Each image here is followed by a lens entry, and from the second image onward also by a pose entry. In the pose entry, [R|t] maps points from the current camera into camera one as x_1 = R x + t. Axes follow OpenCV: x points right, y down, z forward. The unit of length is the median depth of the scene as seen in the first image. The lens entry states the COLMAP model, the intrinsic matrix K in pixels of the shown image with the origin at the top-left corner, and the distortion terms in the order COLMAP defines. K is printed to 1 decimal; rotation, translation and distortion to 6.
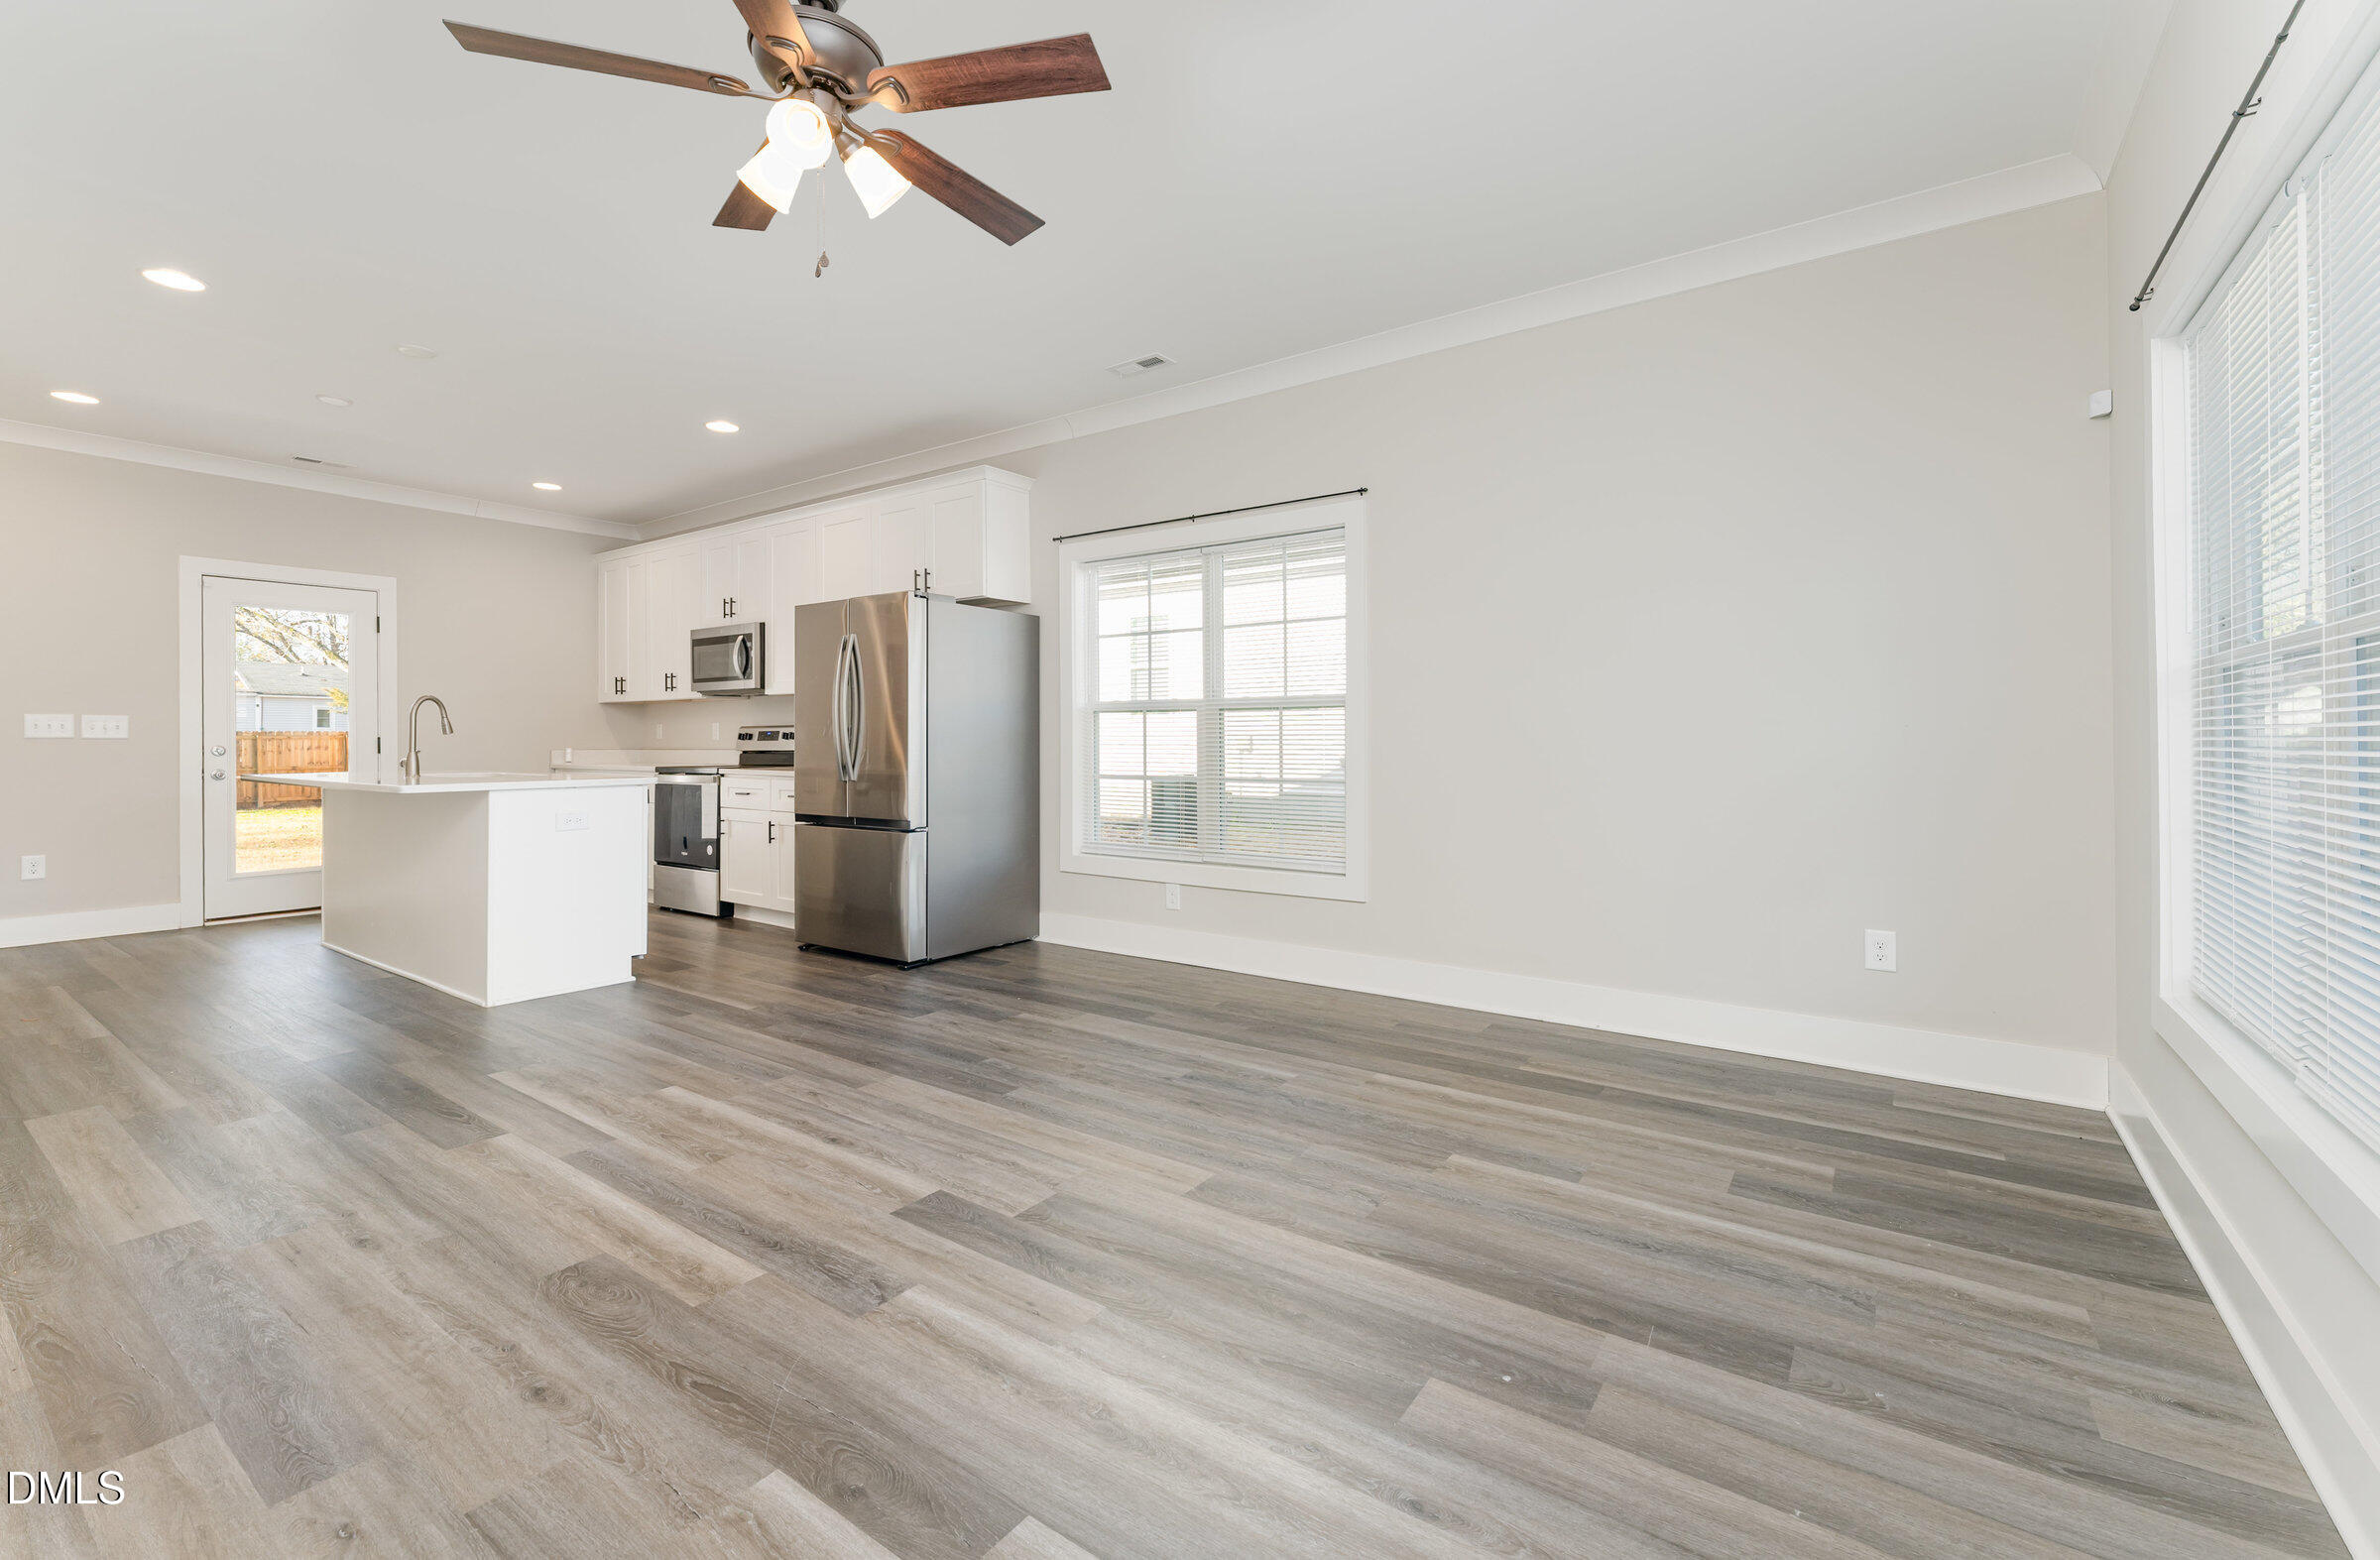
lens RADIAL K [[989.9, 0, 1211.4], [0, 989.9, 746.7], [0, 0, 1]] dist [0.002453, 0.000196]
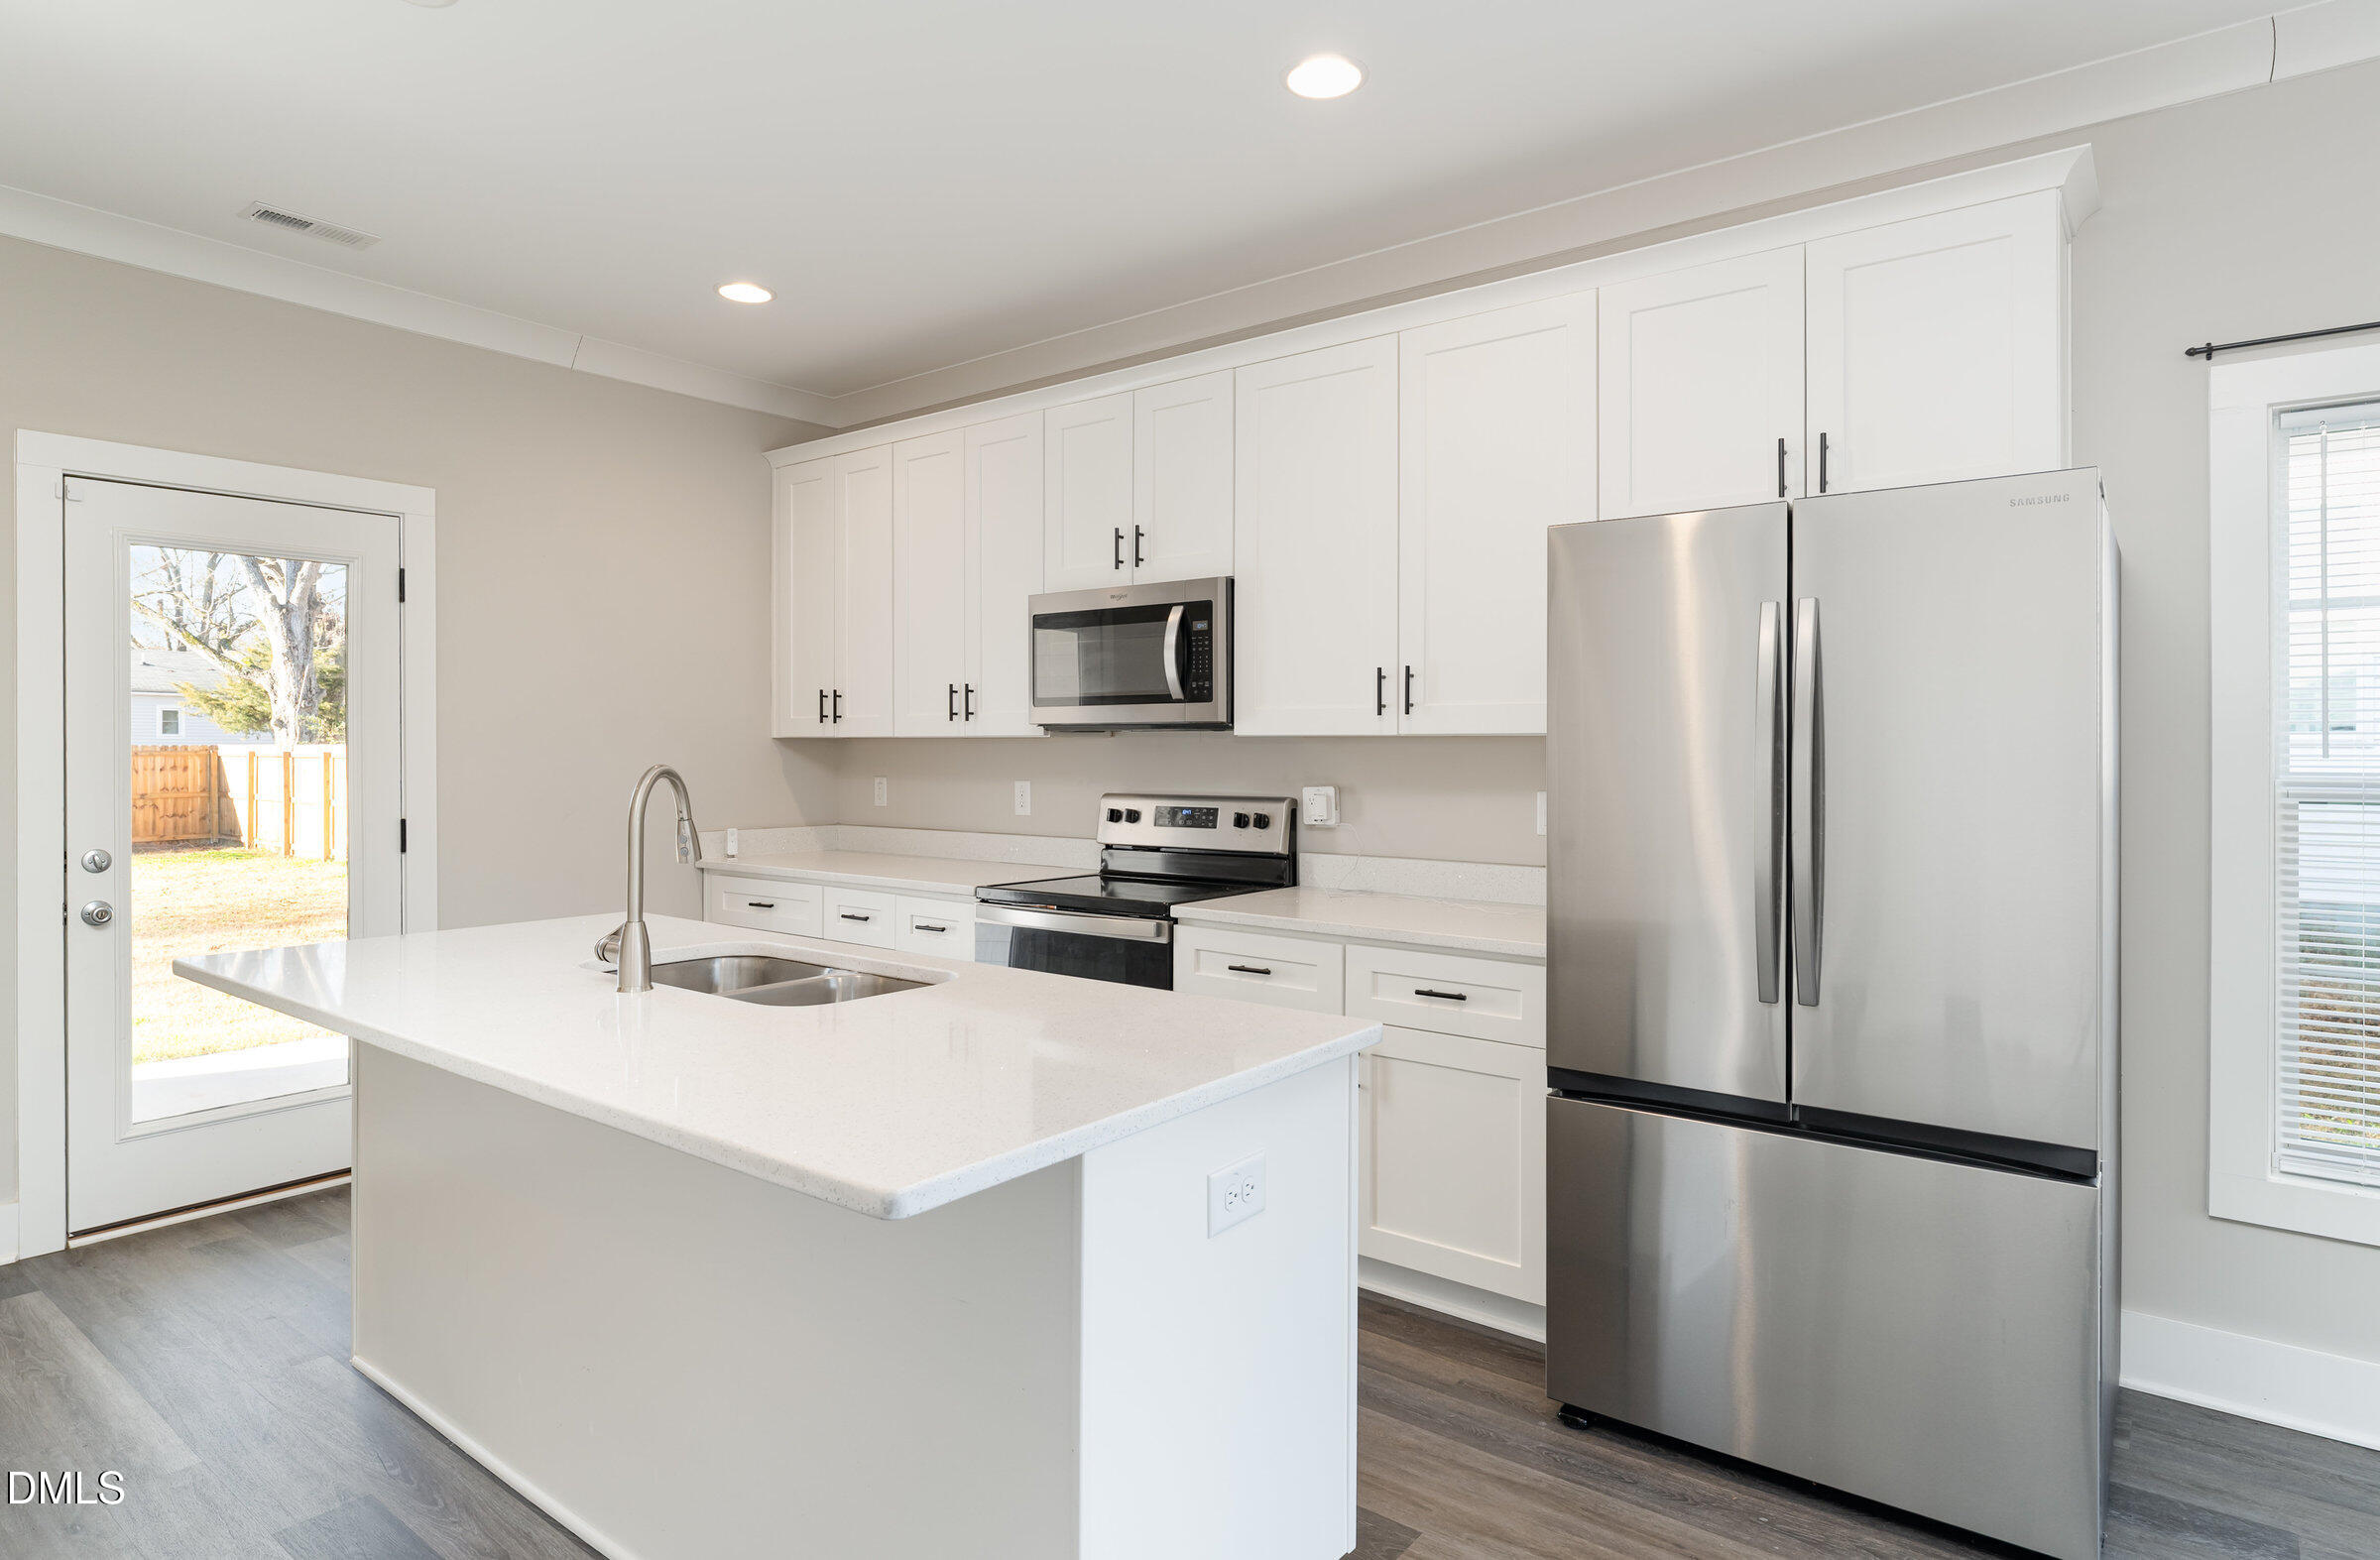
lens RADIAL K [[1267.1, 0, 1189.5], [0, 1267.1, 754.8], [0, 0, 1]] dist [-0.000911, 0.000645]
pose [[0.998967, 0.004070, -0.045265, -0.919397], [-0.004030, 0.999991, 0.000961, -0.091019], [0.045268, -0.000778, 0.998975, 0.858145]]
